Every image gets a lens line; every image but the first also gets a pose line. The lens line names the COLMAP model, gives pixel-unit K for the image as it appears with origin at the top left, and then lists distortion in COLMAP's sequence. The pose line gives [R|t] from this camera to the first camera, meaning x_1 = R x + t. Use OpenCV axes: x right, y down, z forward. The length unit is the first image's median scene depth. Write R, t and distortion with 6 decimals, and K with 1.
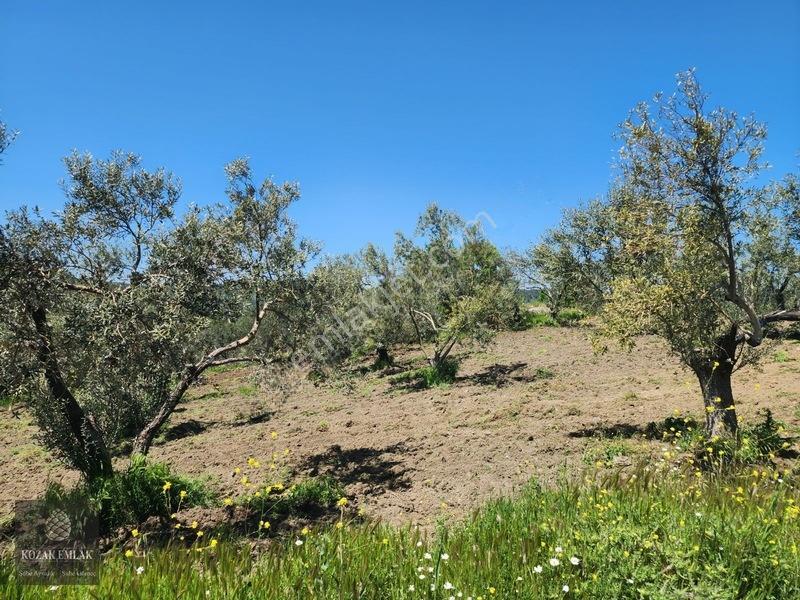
lens RADIAL K [[522.0, 0, 422.9], [0, 522.0, 304.5], [0, 0, 1]] dist [0.085184, -0.053556]
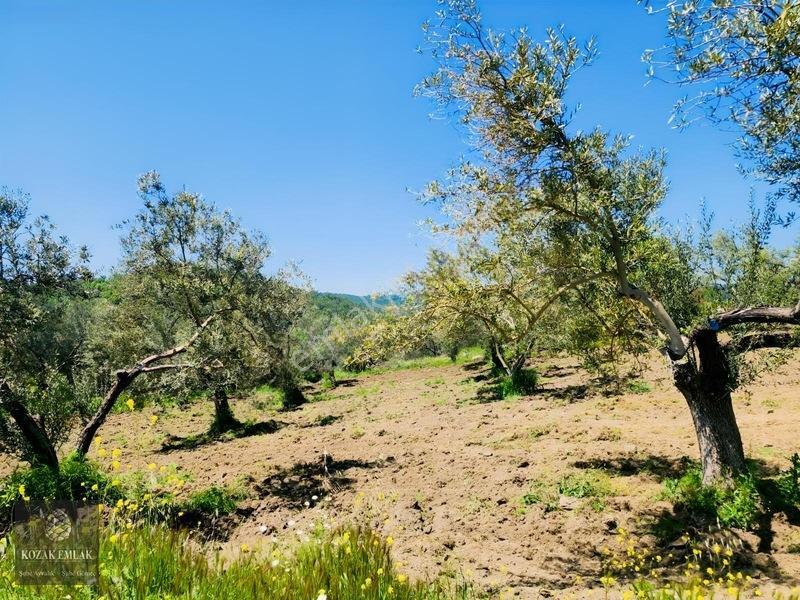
lens RADIAL K [[522.0, 0, 422.9], [0, 522.0, 304.5], [0, 0, 1]] dist [0.085184, -0.053556]
pose [[0.933252, -0.025008, -0.358352, 0.322701], [0.021457, 0.999673, -0.013883, 0.004884], [0.358582, 0.005267, 0.933483, 0.132556]]
